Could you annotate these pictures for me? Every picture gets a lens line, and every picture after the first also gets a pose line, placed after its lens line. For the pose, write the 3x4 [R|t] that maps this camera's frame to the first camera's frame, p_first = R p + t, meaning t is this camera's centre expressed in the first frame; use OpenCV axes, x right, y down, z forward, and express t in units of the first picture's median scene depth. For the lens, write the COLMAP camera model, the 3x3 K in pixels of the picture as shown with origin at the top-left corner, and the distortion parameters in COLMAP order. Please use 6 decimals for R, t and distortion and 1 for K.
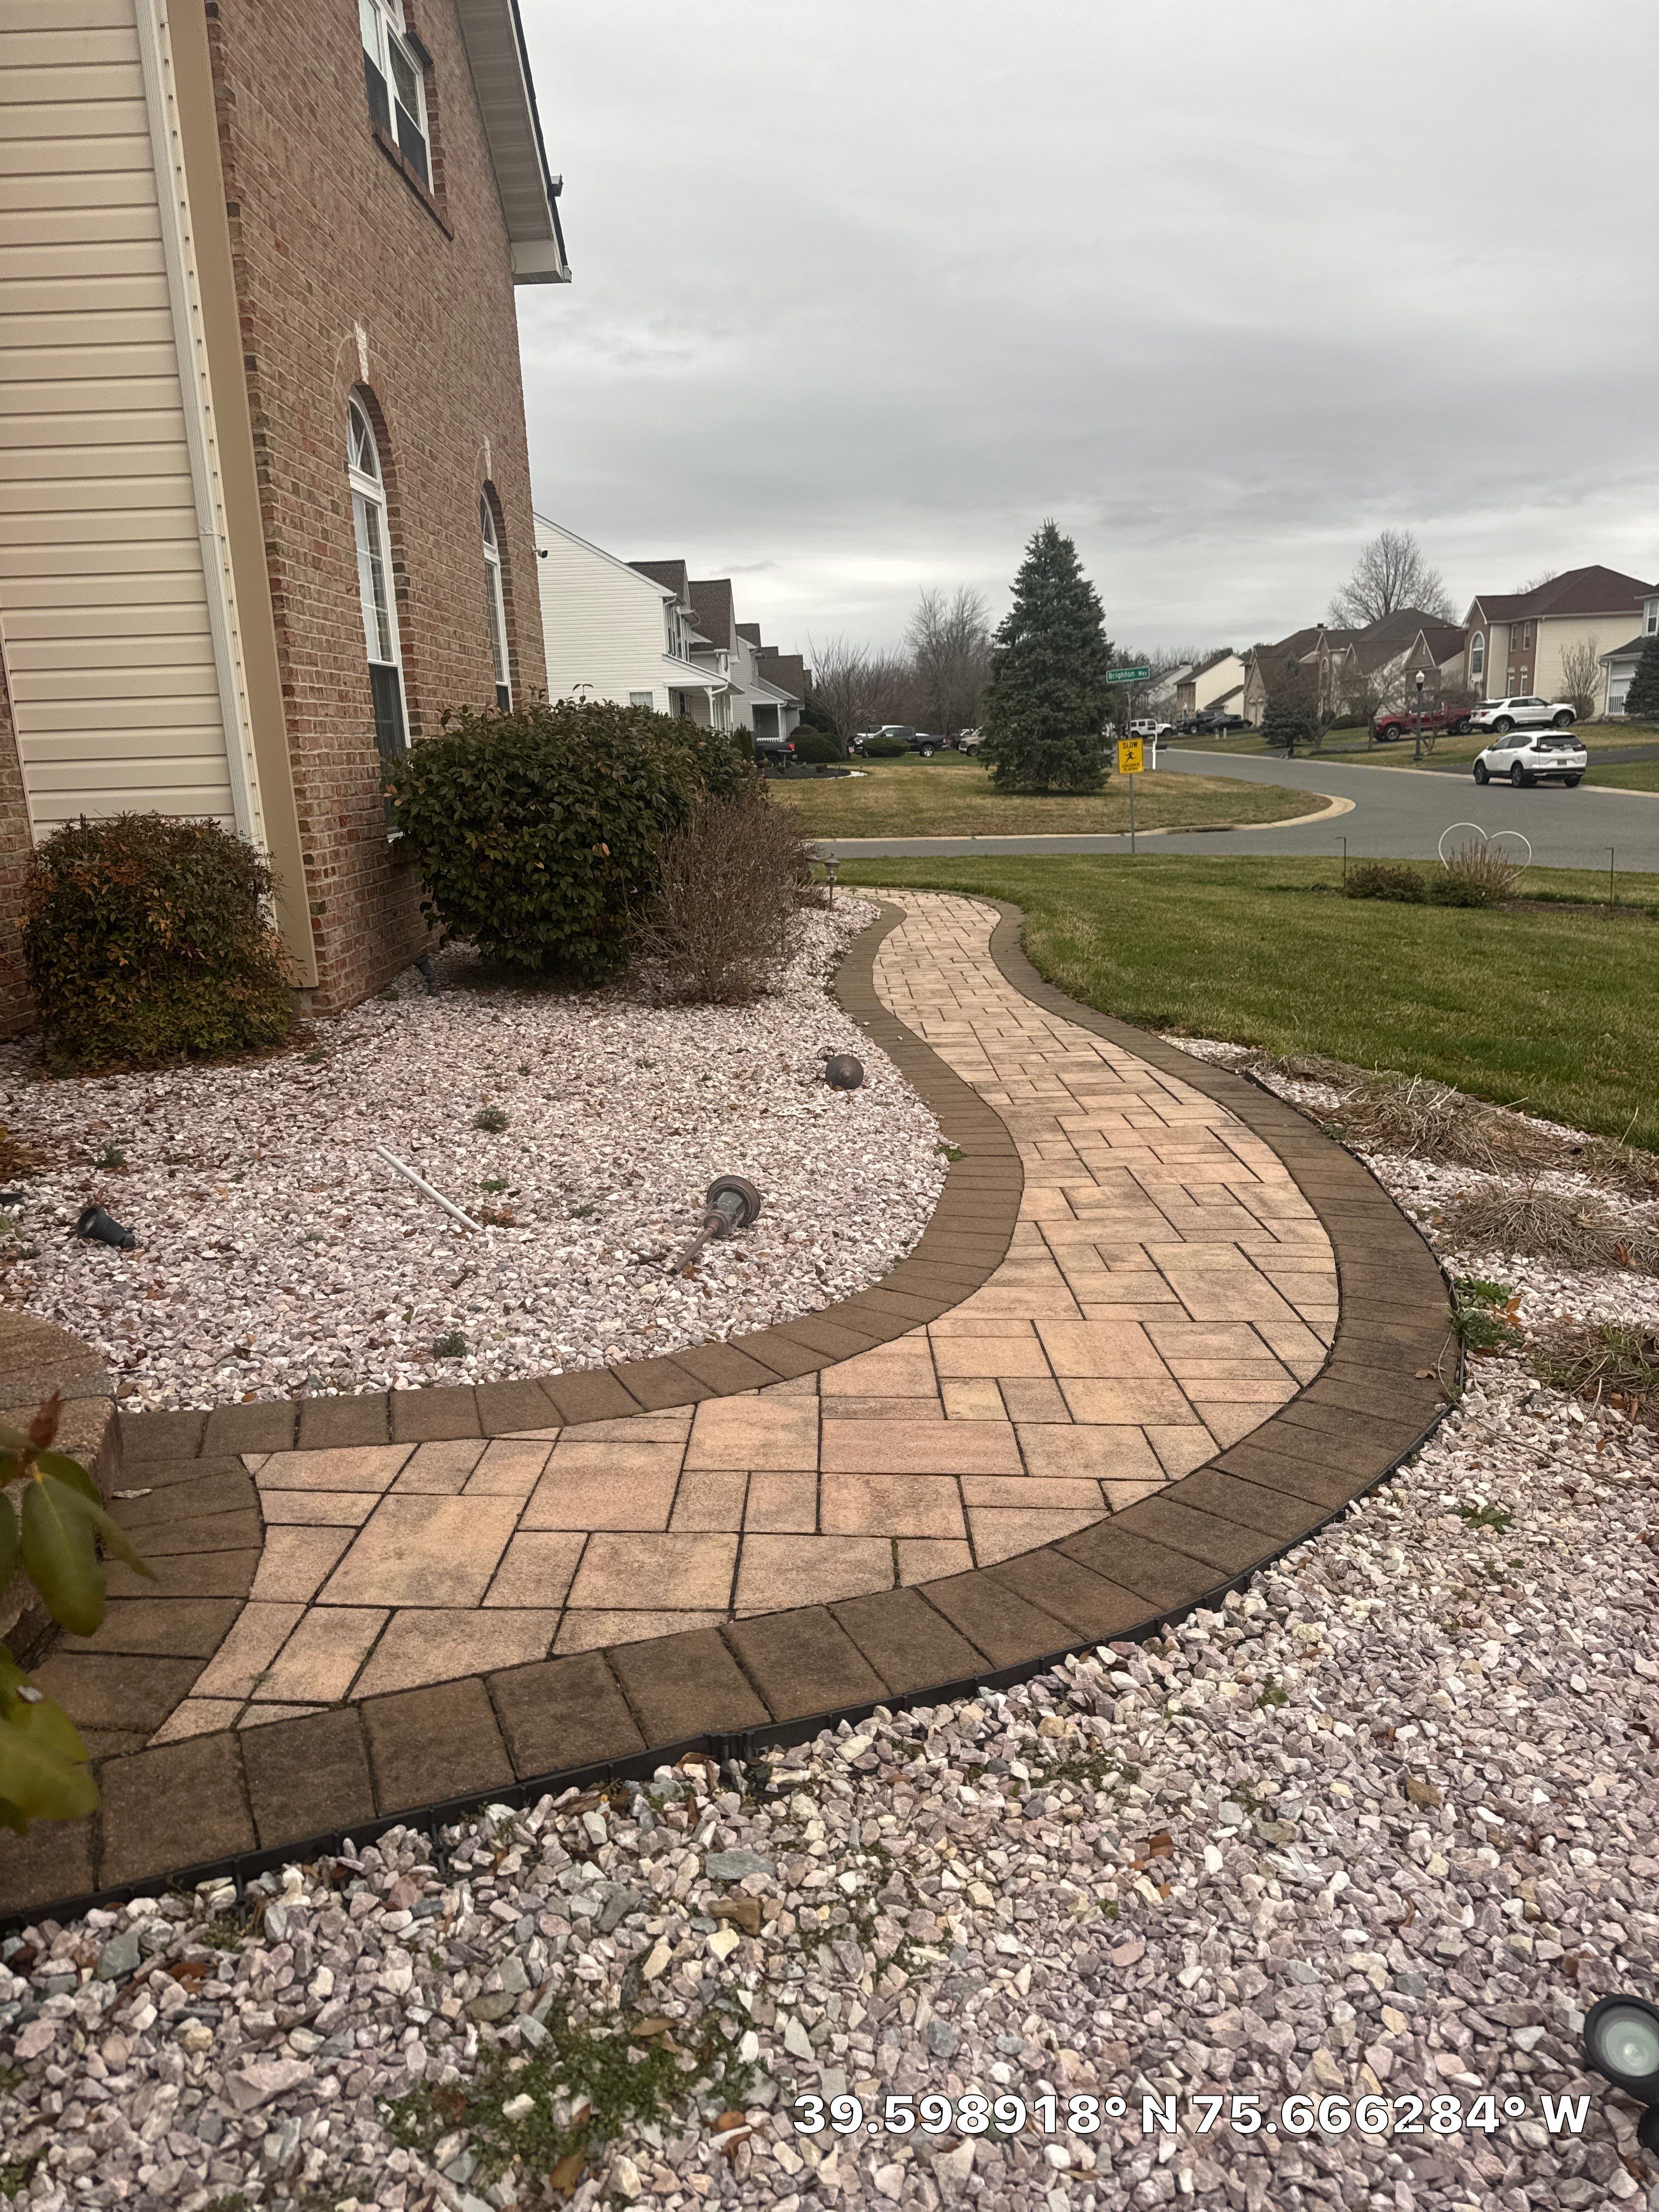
lens RADIAL K [[1547.1, 0, 822.6], [0, 1547.1, 1104.6], [0, 0, 1]] dist [0.172327, -0.352343]
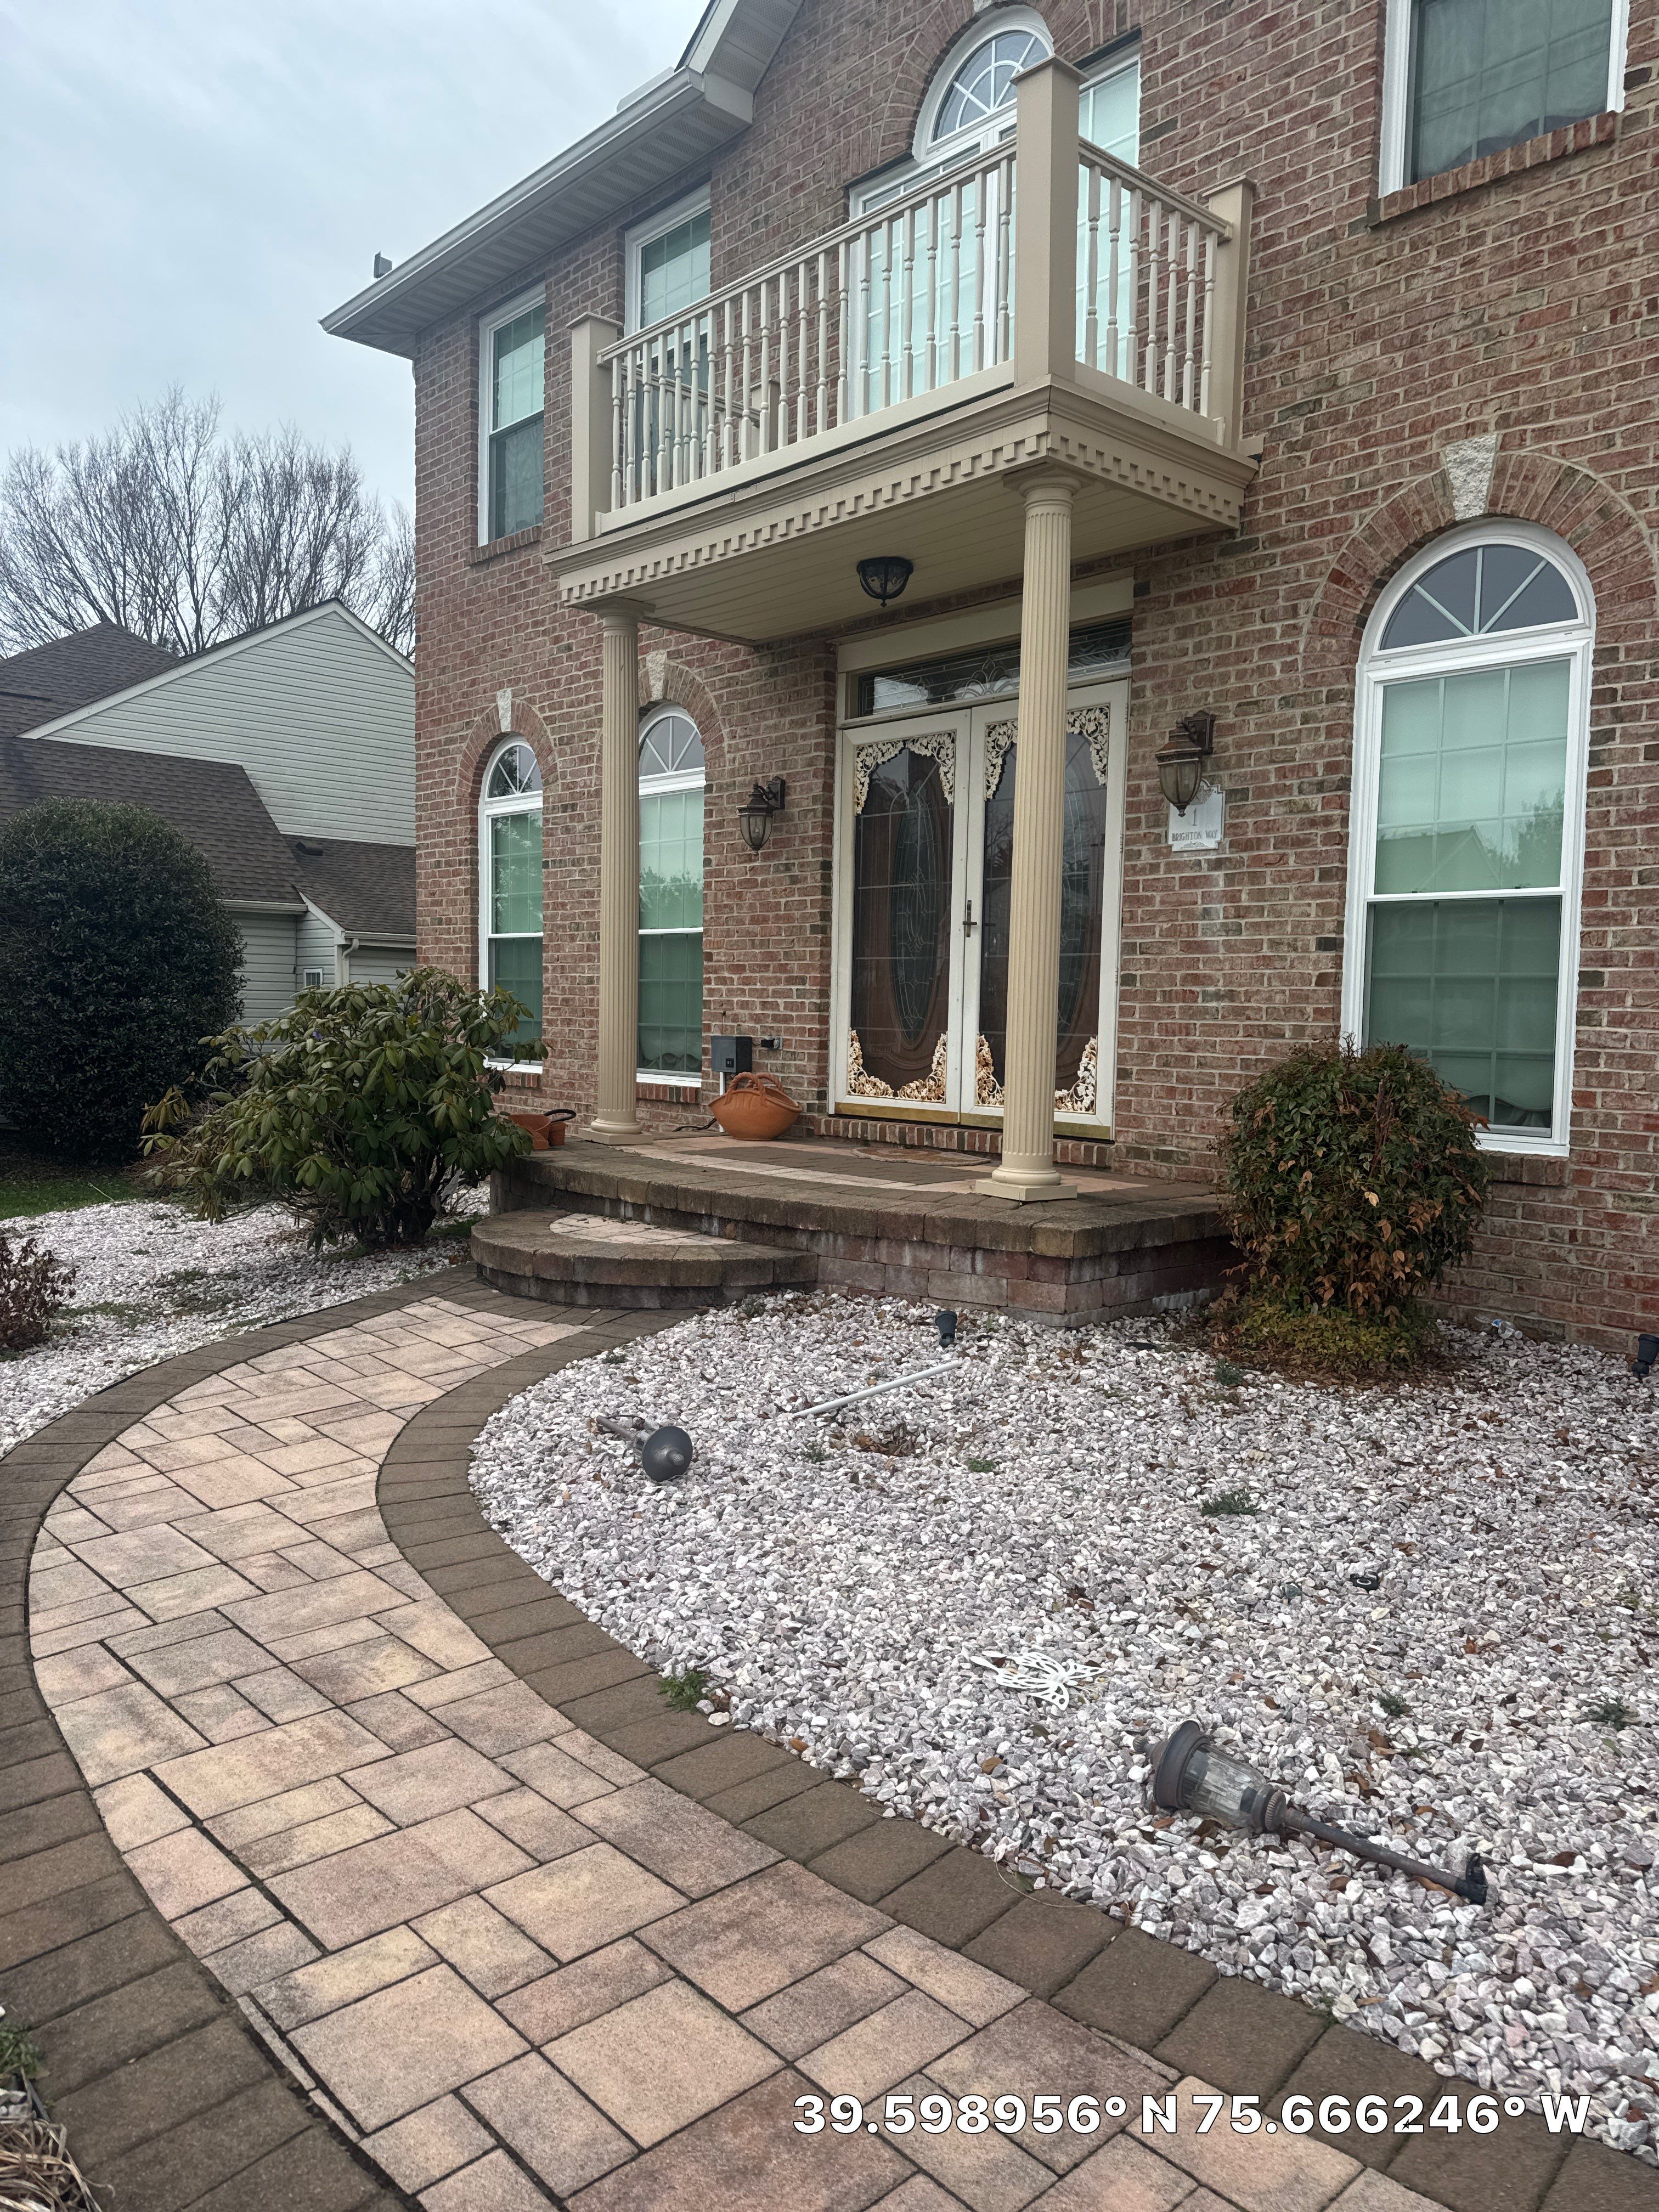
lens RADIAL K [[1526.0, 0, 810.3], [0, 1526.0, 1101.1], [0, 0, 1]] dist [0.144253, -0.243488]
pose [[-0.732402, 0.066555, -0.677612, 0.324807], [-0.144227, 0.957462, 0.249931, -0.254562], [0.665421, 0.280779, -0.691648, 1.018937]]
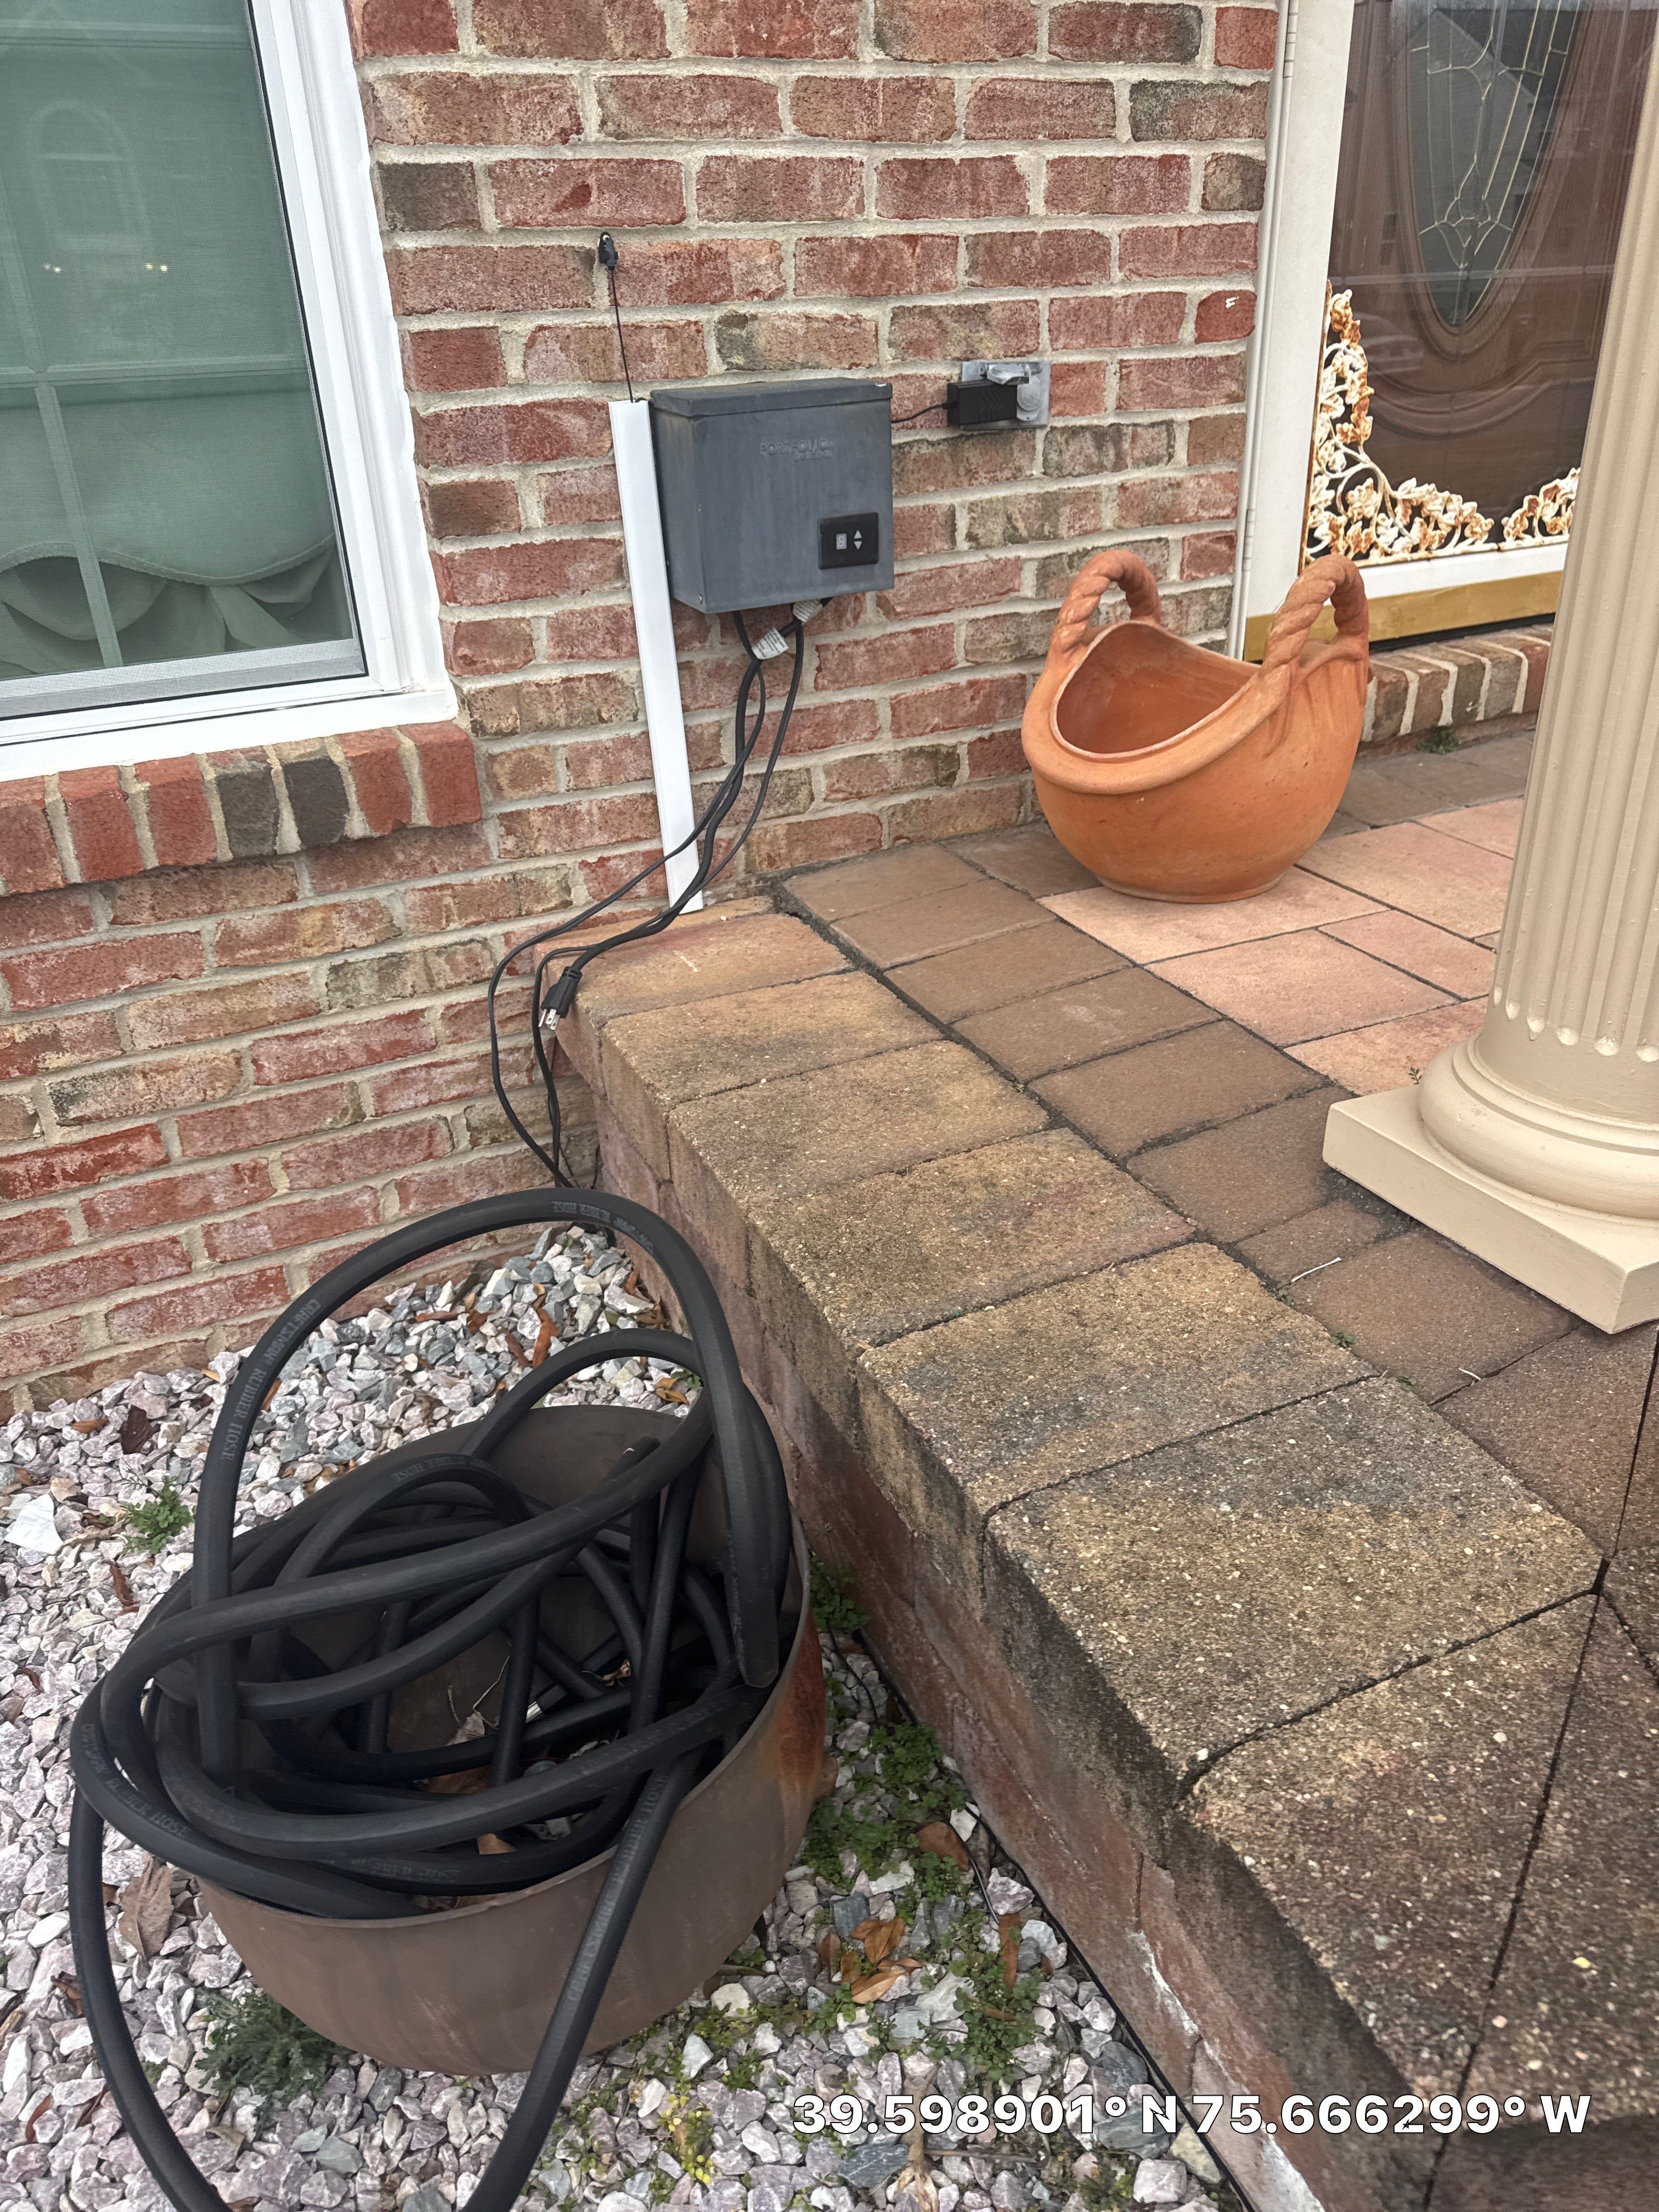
lens RADIAL K [[1583.1, 0, 837.1], [0, 1583.1, 1103.0], [0, 0, 1]] dist [0.095101, -0.146638]
pose [[0.442605, 0.440298, -0.781178, -0.282505], [-0.184898, 0.897244, 0.400956, 0.033493], [0.877447, -0.033027, 0.478535, -0.086902]]
